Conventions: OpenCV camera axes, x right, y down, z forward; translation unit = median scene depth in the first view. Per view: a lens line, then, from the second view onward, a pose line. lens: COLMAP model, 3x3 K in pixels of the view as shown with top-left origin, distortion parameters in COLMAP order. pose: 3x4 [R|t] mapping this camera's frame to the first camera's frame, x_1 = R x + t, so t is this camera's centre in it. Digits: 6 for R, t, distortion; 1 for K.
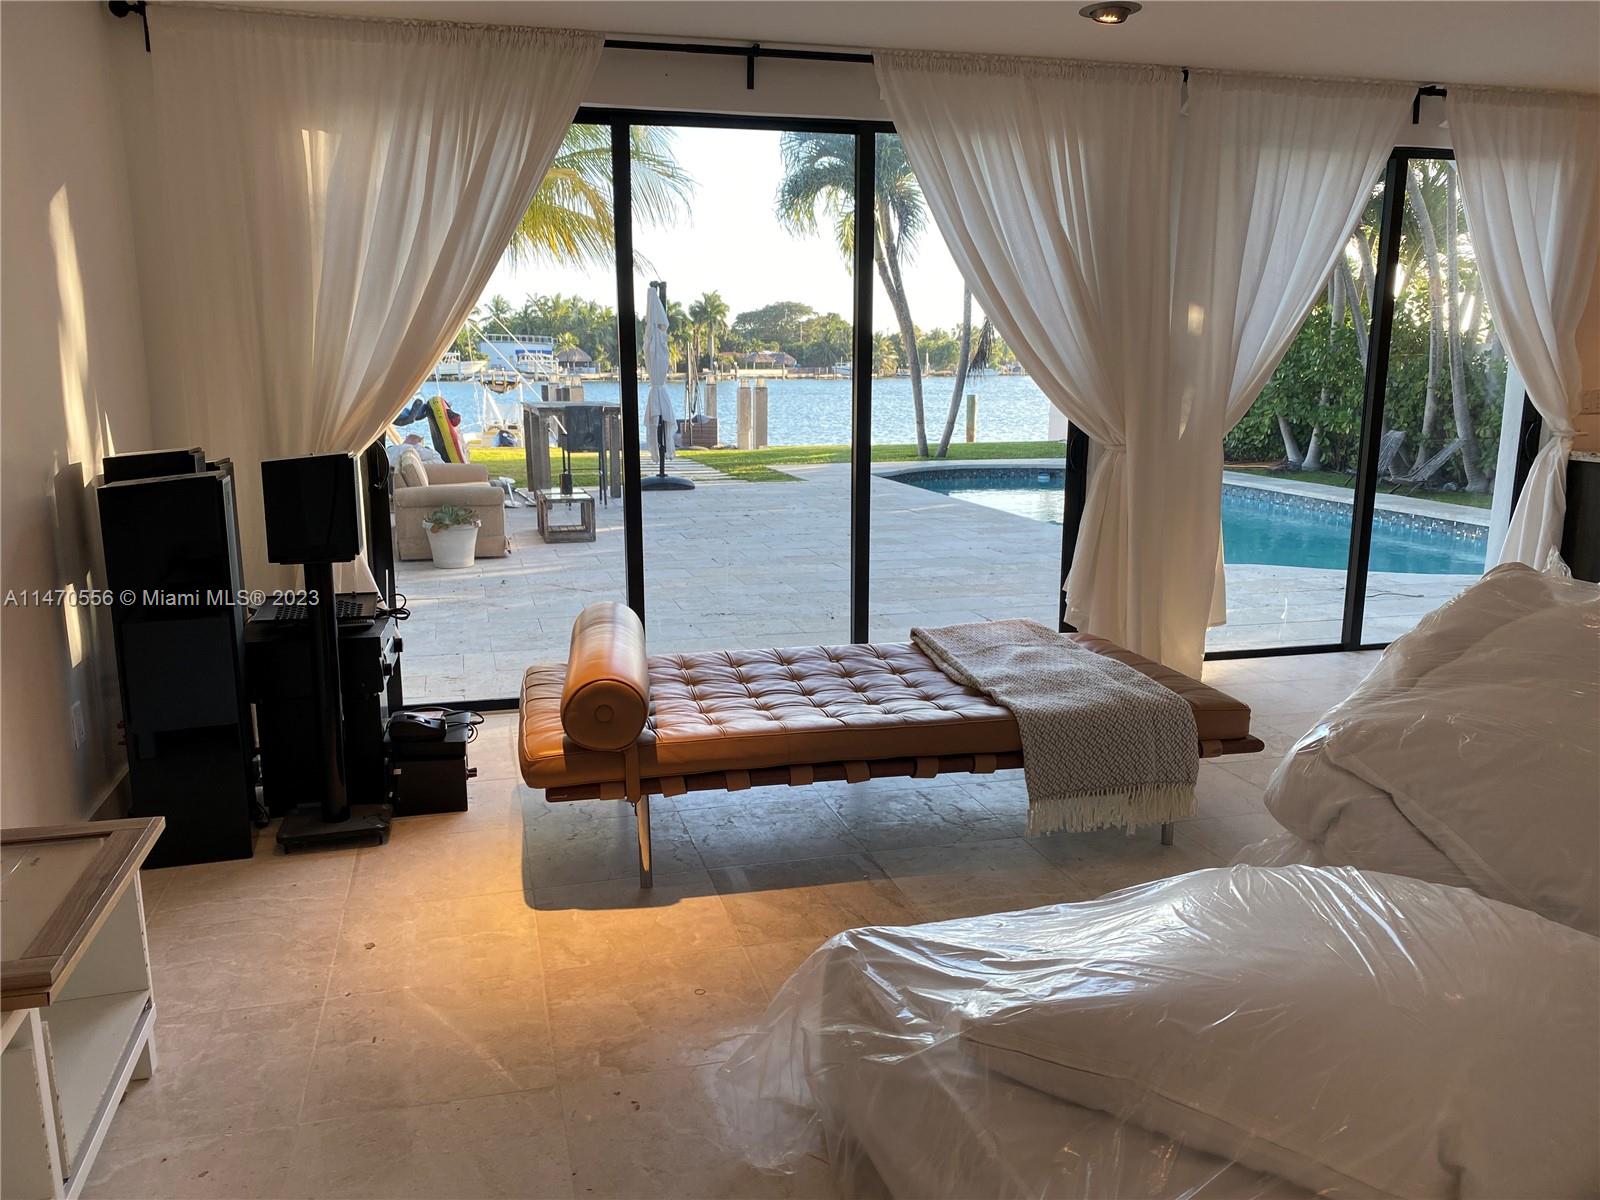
lens RADIAL K [[1220.6, 0, 778.8], [0, 1220.6, 606.0], [0, 0, 1]] dist [0.035234, -0.000646]
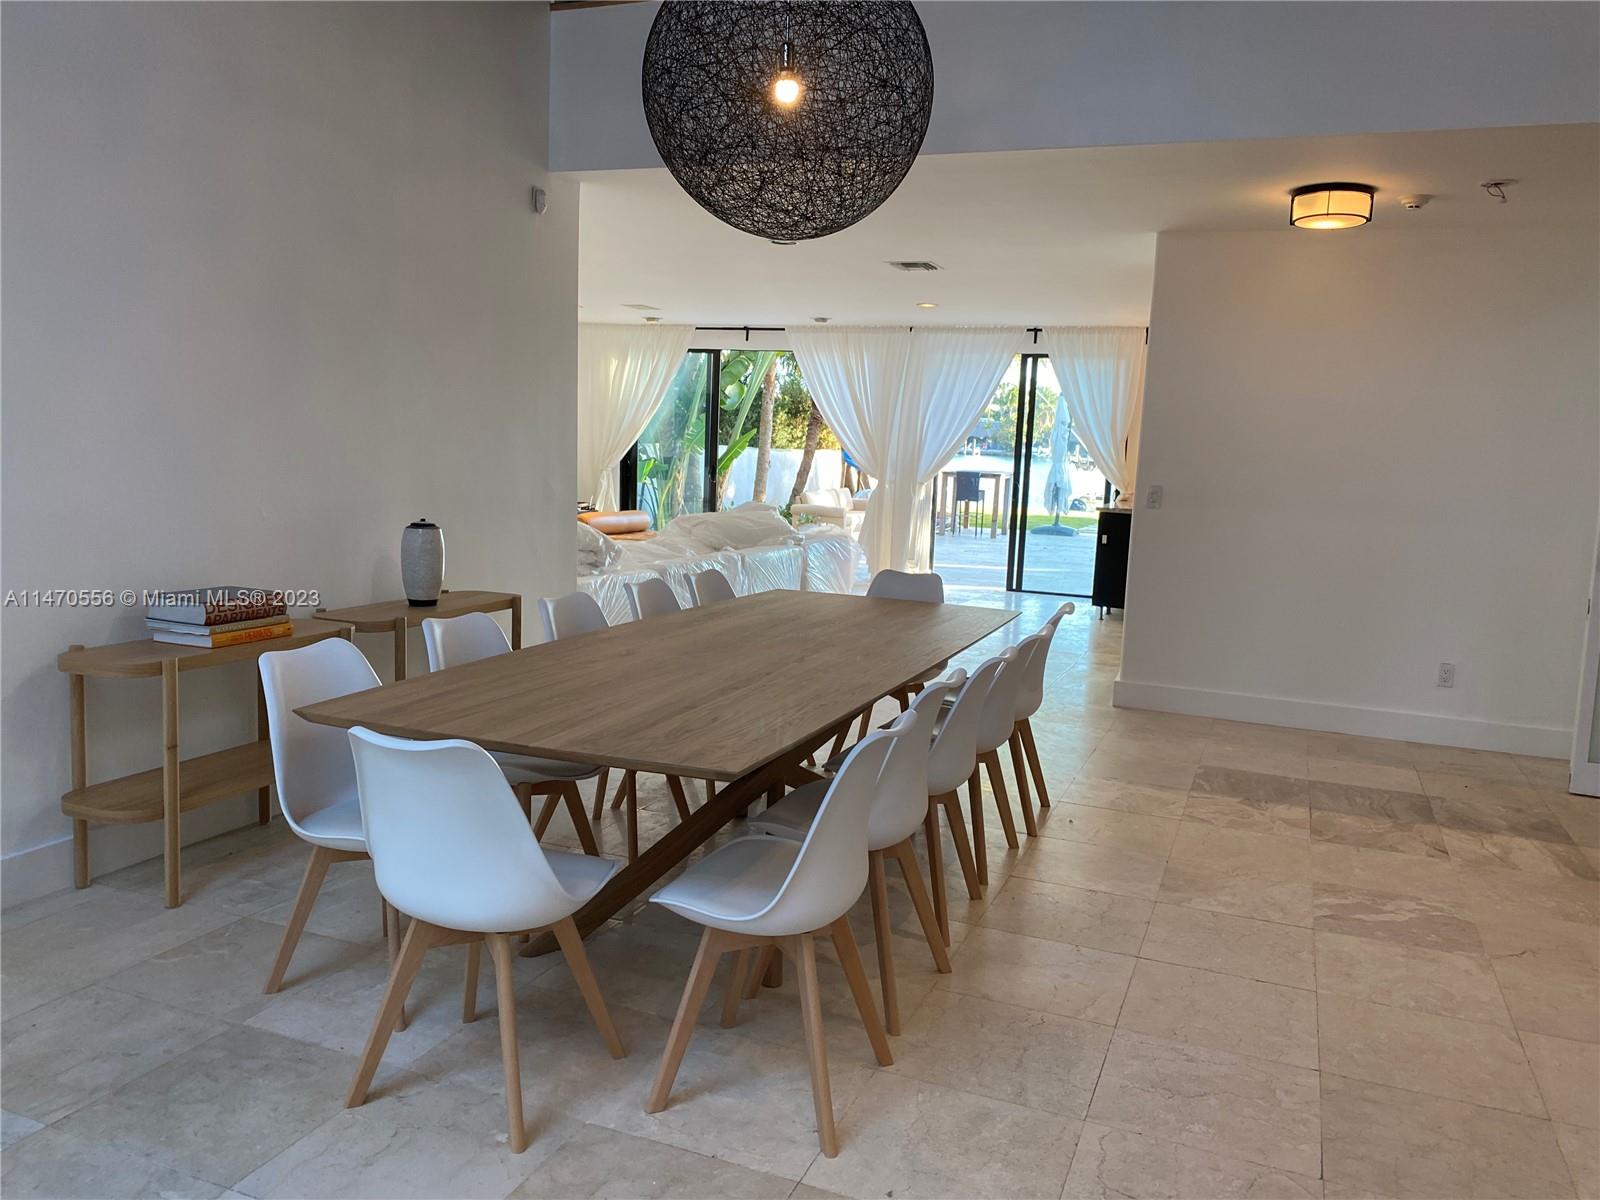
lens RADIAL K [[1208.1, 0, 804.7], [0, 1208.1, 594.0], [0, 0, 1]] dist [0.002524, -0.002438]
pose [[0.800227, 0.112442, -0.589062, 1.481520], [-0.158456, 0.987001, -0.026858, 0.162041], [0.578384, 0.114833, 0.807642, -0.882519]]
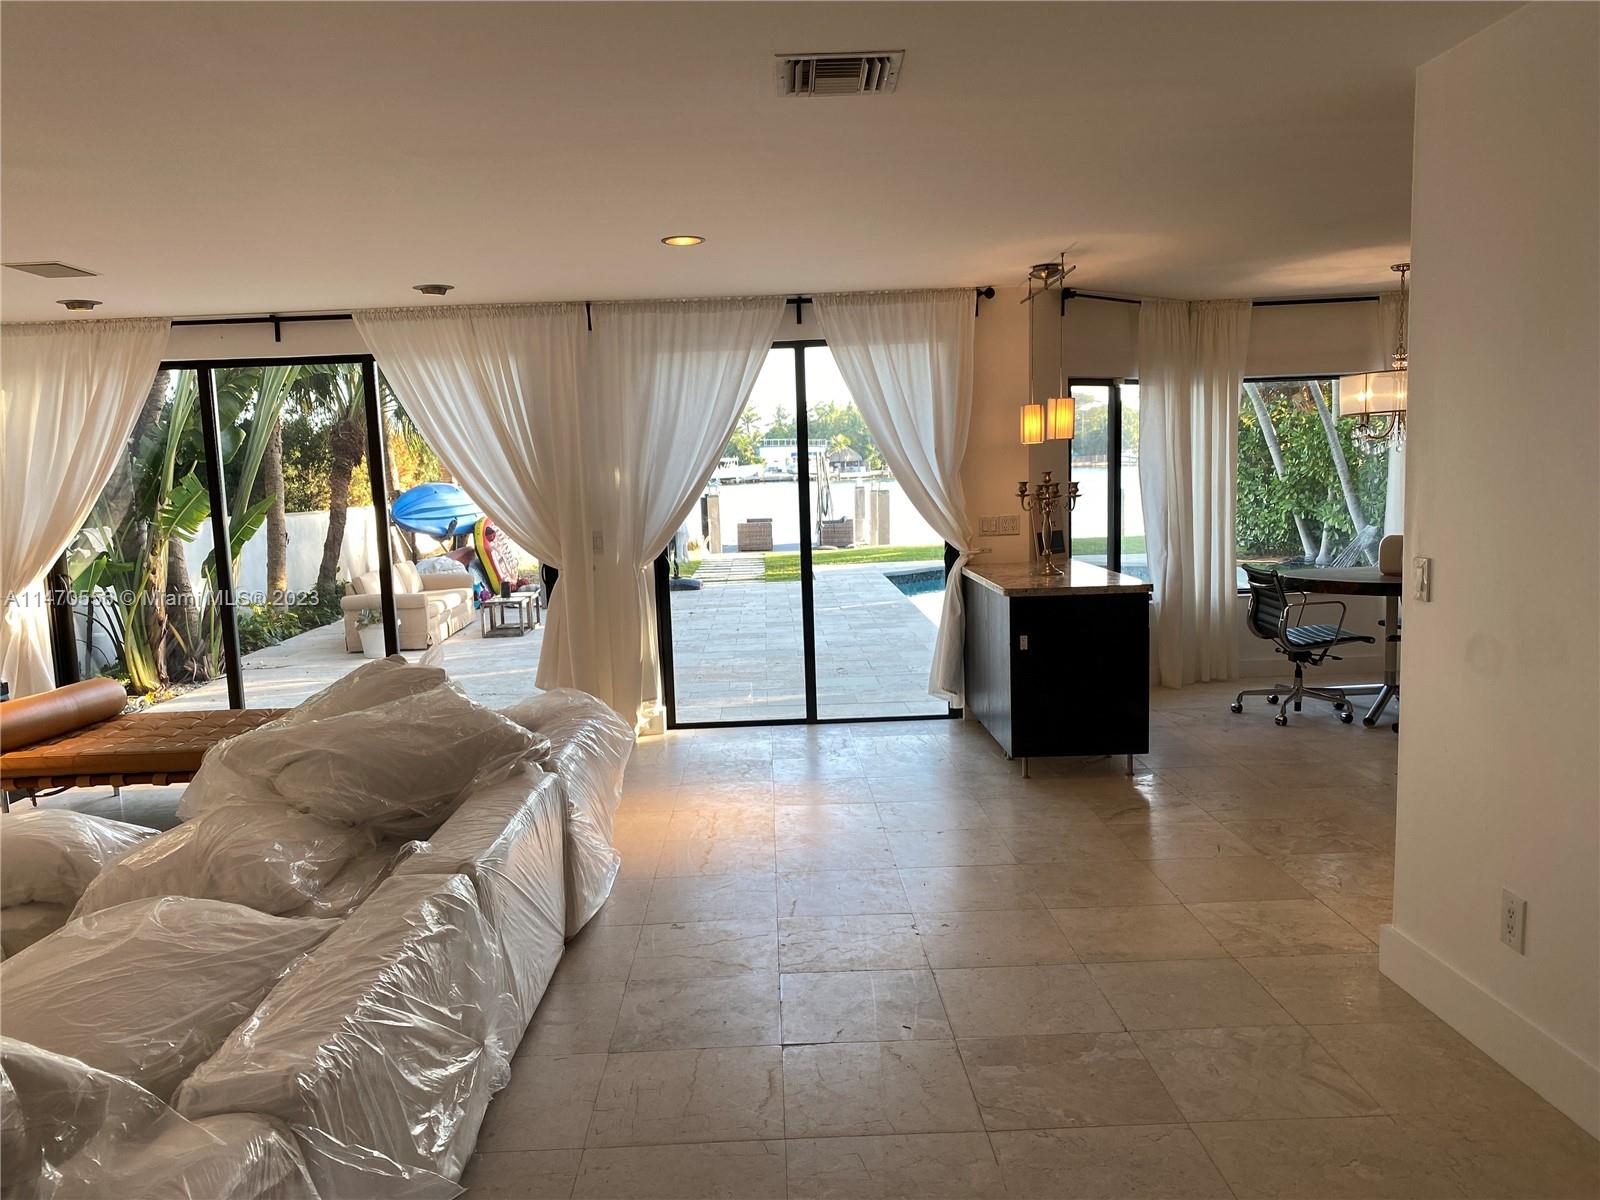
lens RADIAL K [[1220.6, 0, 778.8], [0, 1220.6, 606.0], [0, 0, 1]] dist [0.035234, -0.000646]
pose [[0.968530, -0.007792, -0.248776, 0.815065], [-0.010868, 0.997233, -0.073544, 0.008443], [0.248661, 0.073934, 0.965765, -0.246734]]
